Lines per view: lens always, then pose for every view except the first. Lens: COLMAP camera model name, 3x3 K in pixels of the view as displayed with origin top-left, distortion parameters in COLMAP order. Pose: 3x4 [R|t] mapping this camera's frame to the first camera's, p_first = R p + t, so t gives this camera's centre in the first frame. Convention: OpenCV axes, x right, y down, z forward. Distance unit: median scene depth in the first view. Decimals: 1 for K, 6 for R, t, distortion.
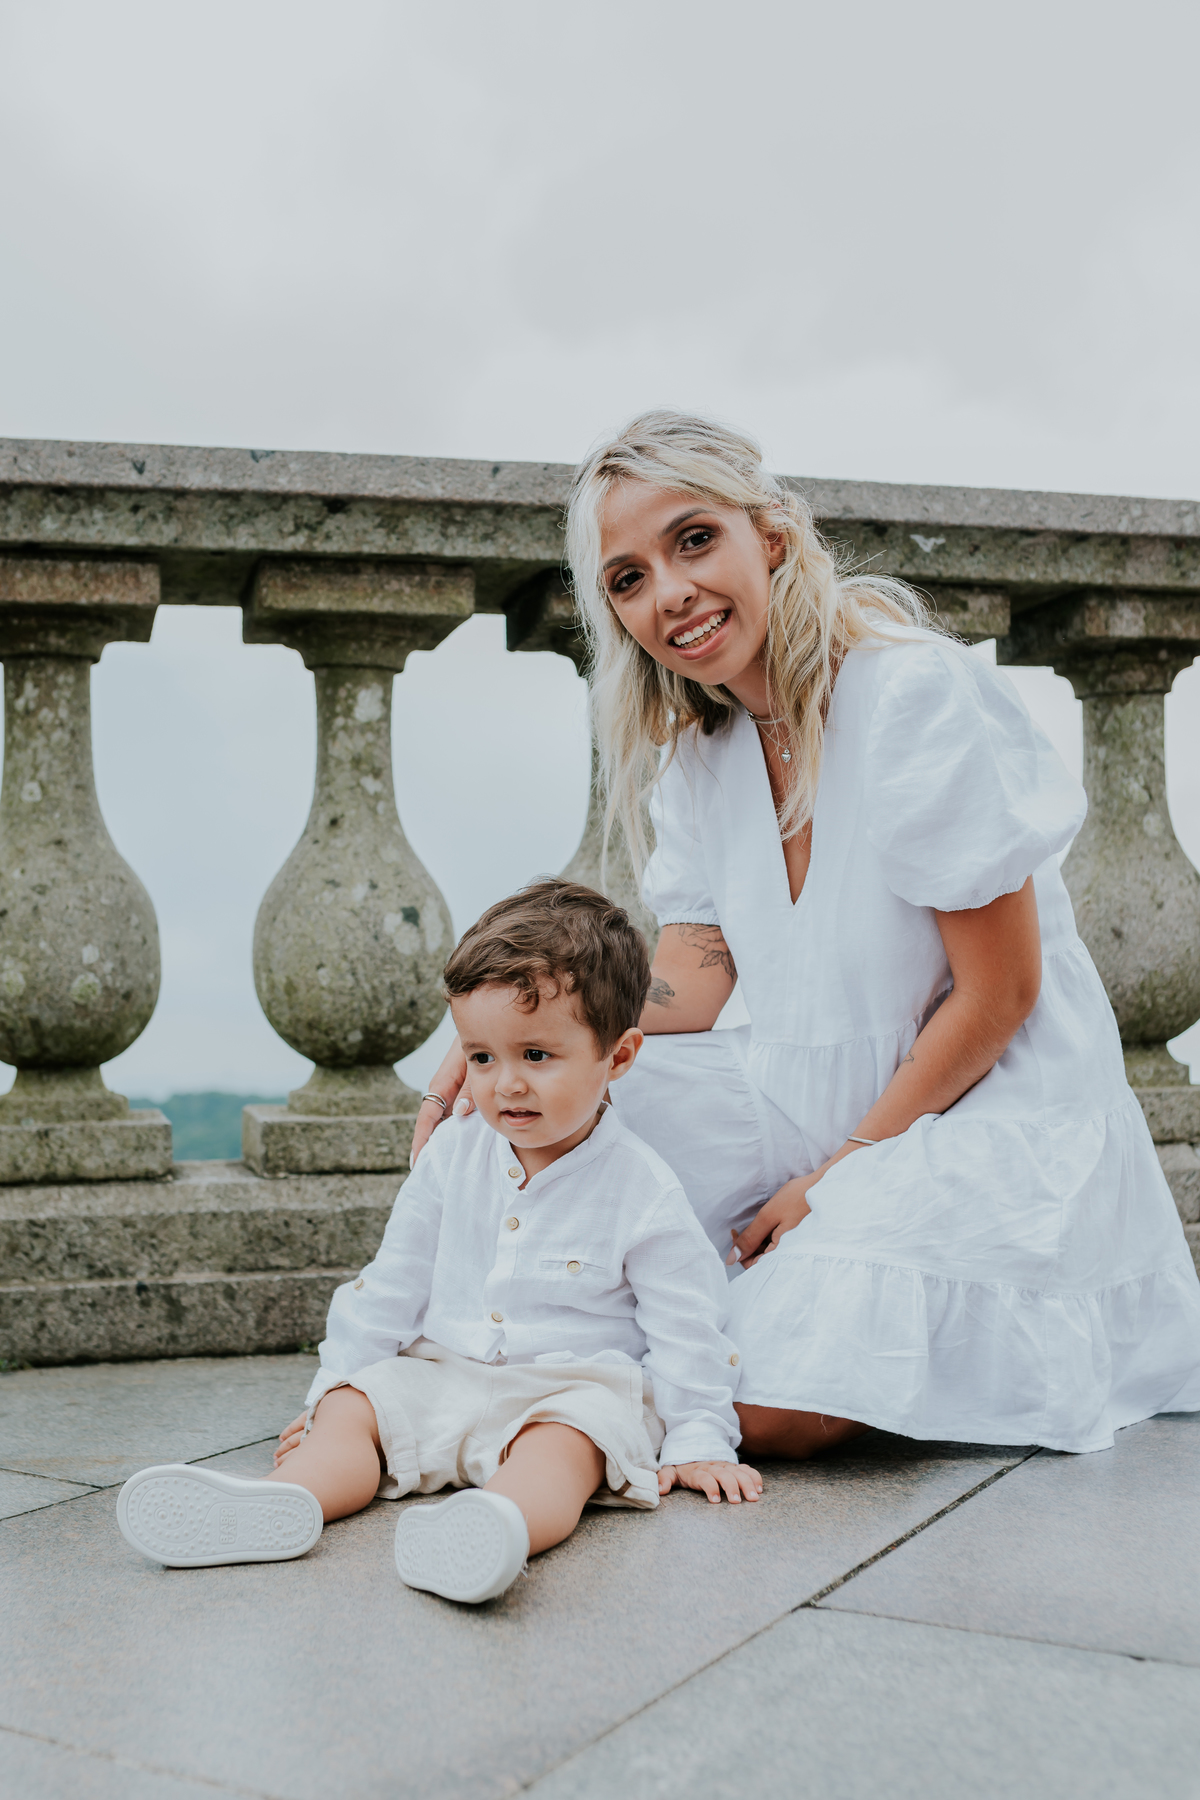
lens RADIAL K [[1844.5, 0, 581.2], [0, 1844.5, 896.7], [0, 0, 1]] dist [0.014472, 0.000000]
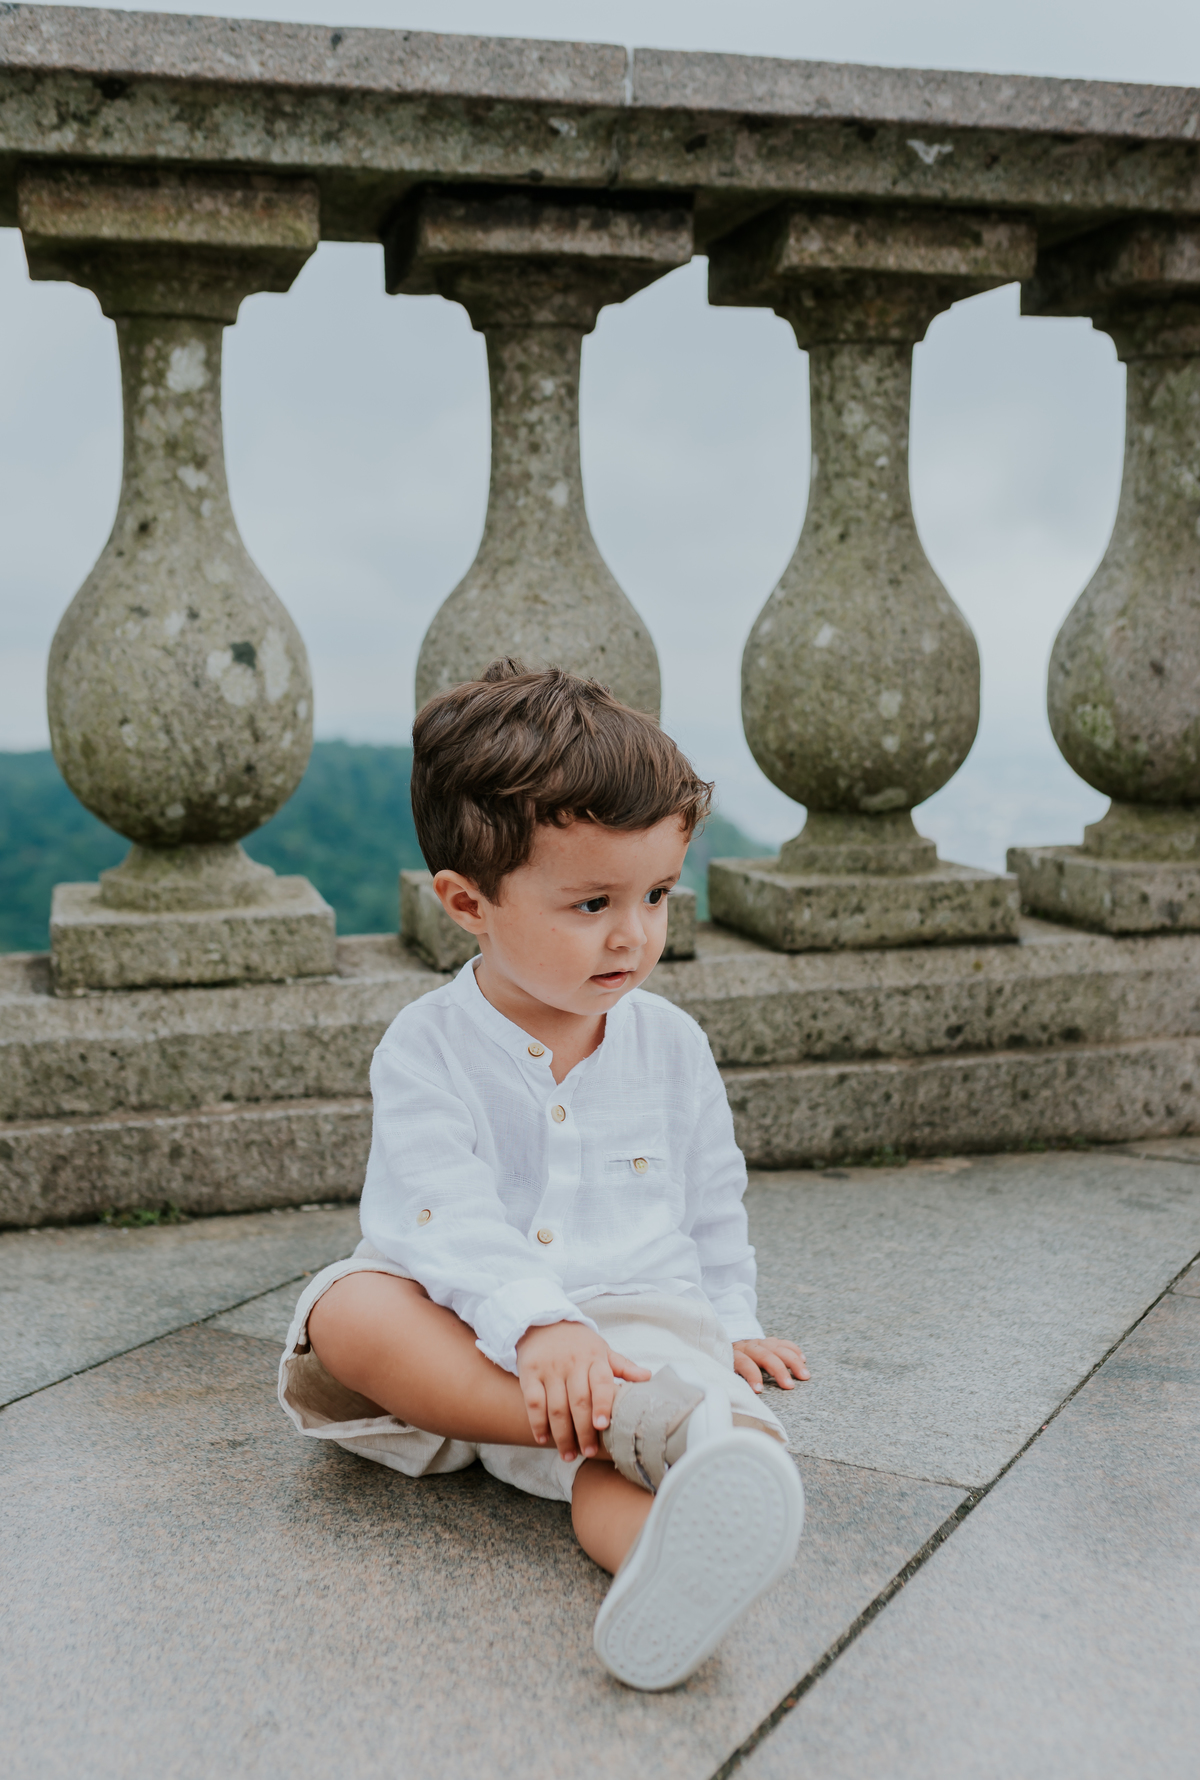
lens RADIAL K [[2111.6, 0, 614.1], [0, 2111.6, 898.9], [0, 0, 1]] dist [0.038301, 0.000000]
pose [[0.999435, -0.001979, 0.033564, 0.031235], [-0.003079, 0.988686, 0.149967, -0.021320], [-0.033481, -0.149985, 0.988121, 0.111781]]
